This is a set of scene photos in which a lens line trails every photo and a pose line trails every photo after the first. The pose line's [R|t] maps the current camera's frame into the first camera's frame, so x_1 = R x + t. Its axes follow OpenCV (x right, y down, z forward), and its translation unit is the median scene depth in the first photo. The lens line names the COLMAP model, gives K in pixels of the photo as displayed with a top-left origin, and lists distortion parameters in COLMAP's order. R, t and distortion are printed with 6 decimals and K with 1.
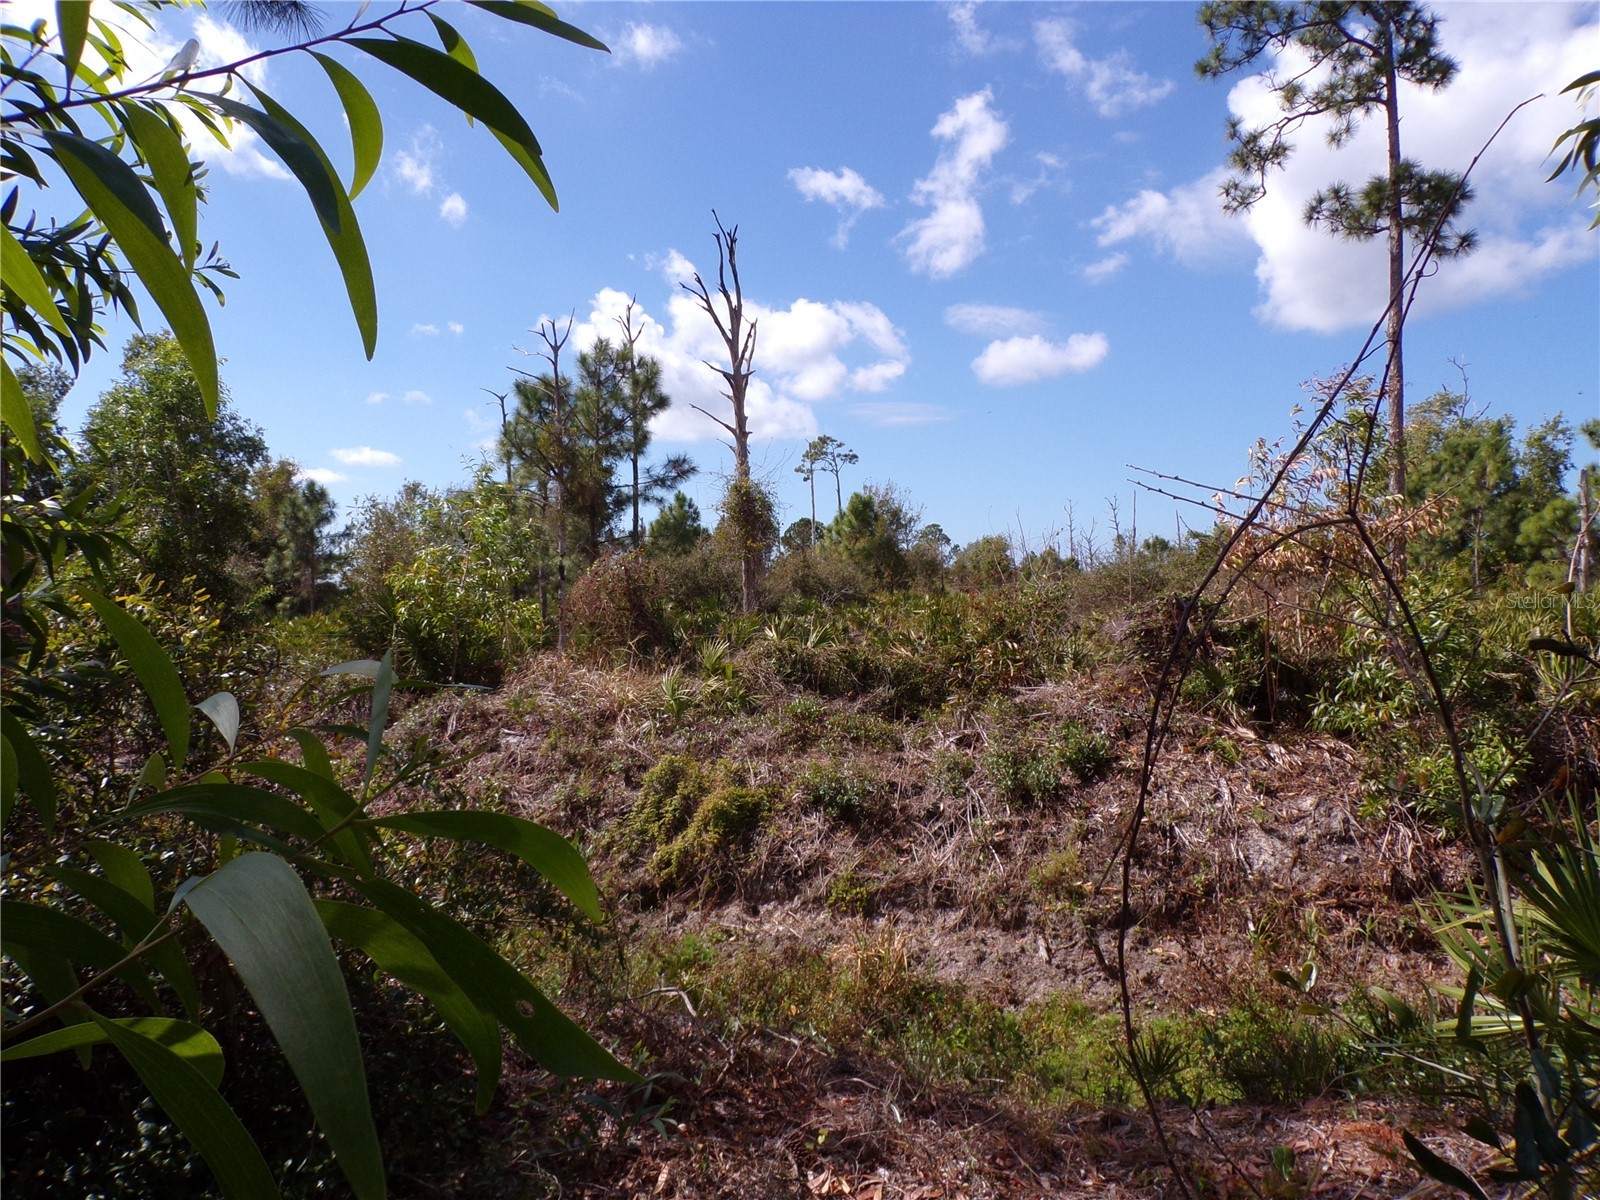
lens RADIAL K [[1117.8, 0, 776.7], [0, 1117.8, 615.7], [0, 0, 1]] dist [0.000223, 0.005943]
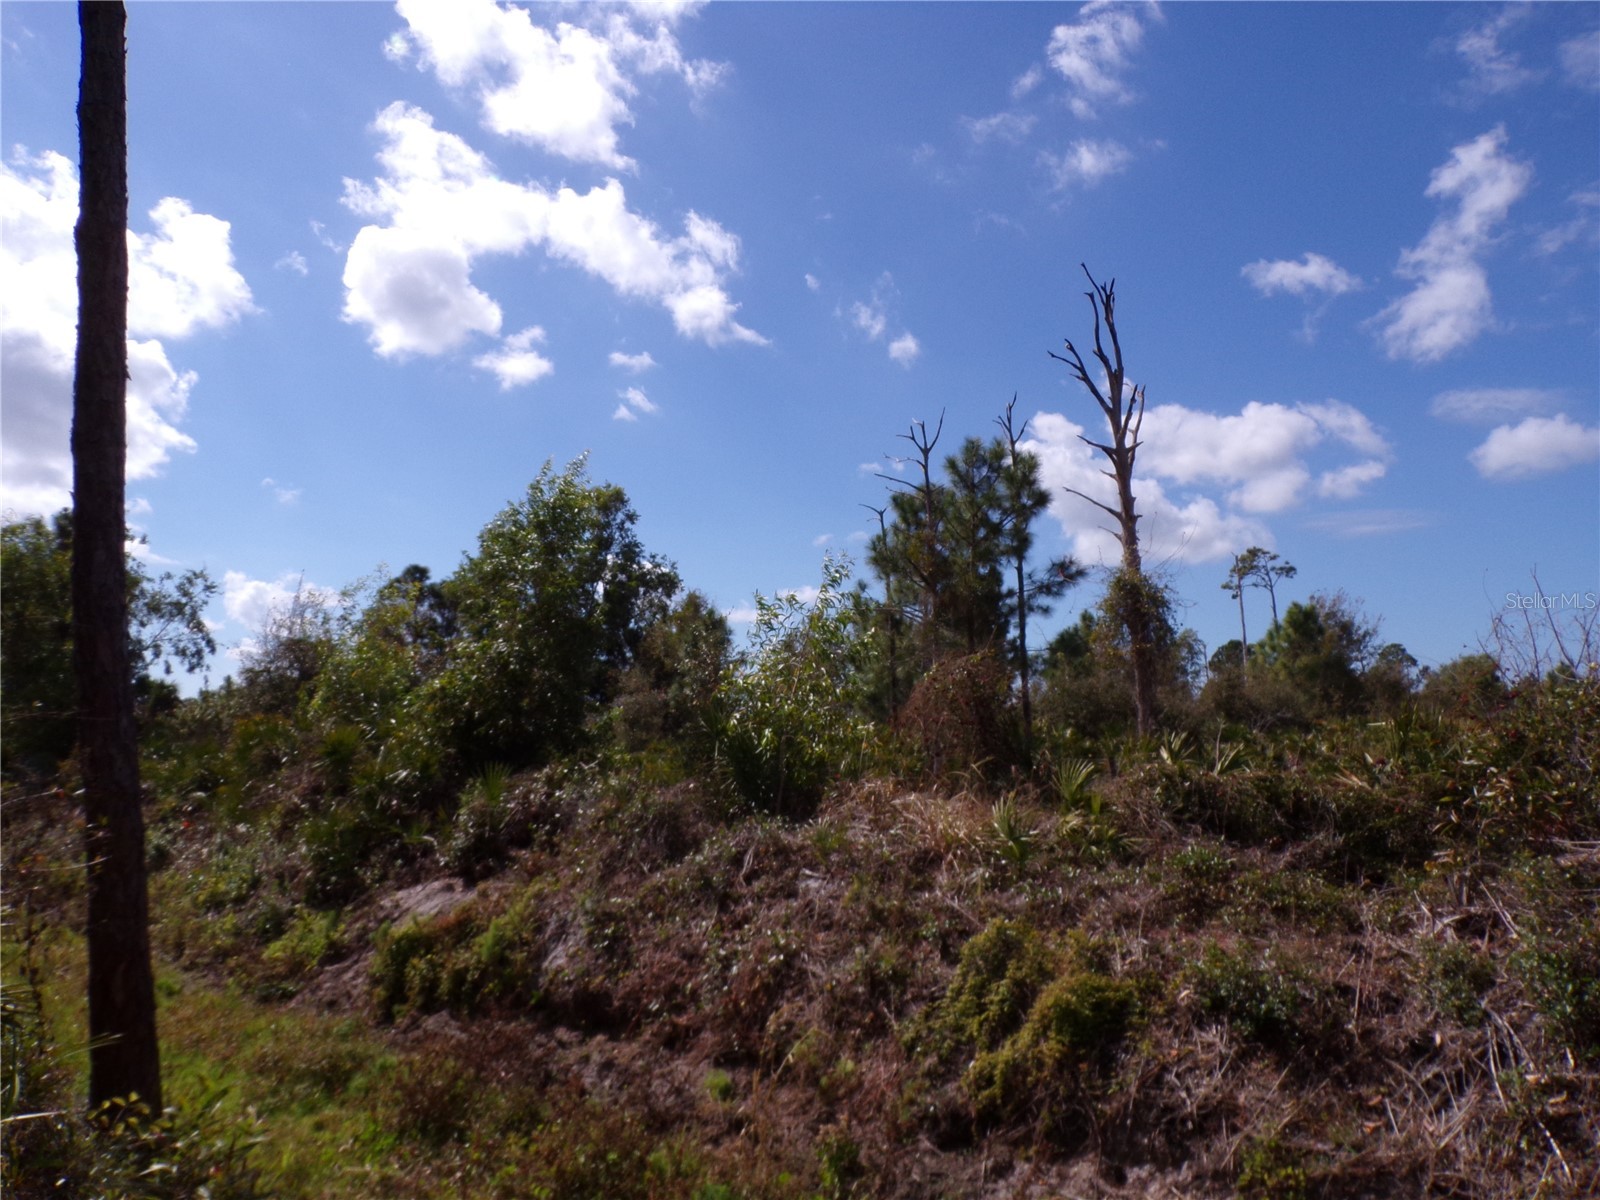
lens RADIAL K [[1117.8, 0, 776.7], [0, 1117.8, 615.7], [0, 0, 1]] dist [0.000223, 0.005943]
pose [[0.933452, -0.037090, -0.356780, 0.034359], [-0.004526, 0.993343, -0.115108, 0.013772], [0.358674, 0.109062, 0.927070, 0.253757]]
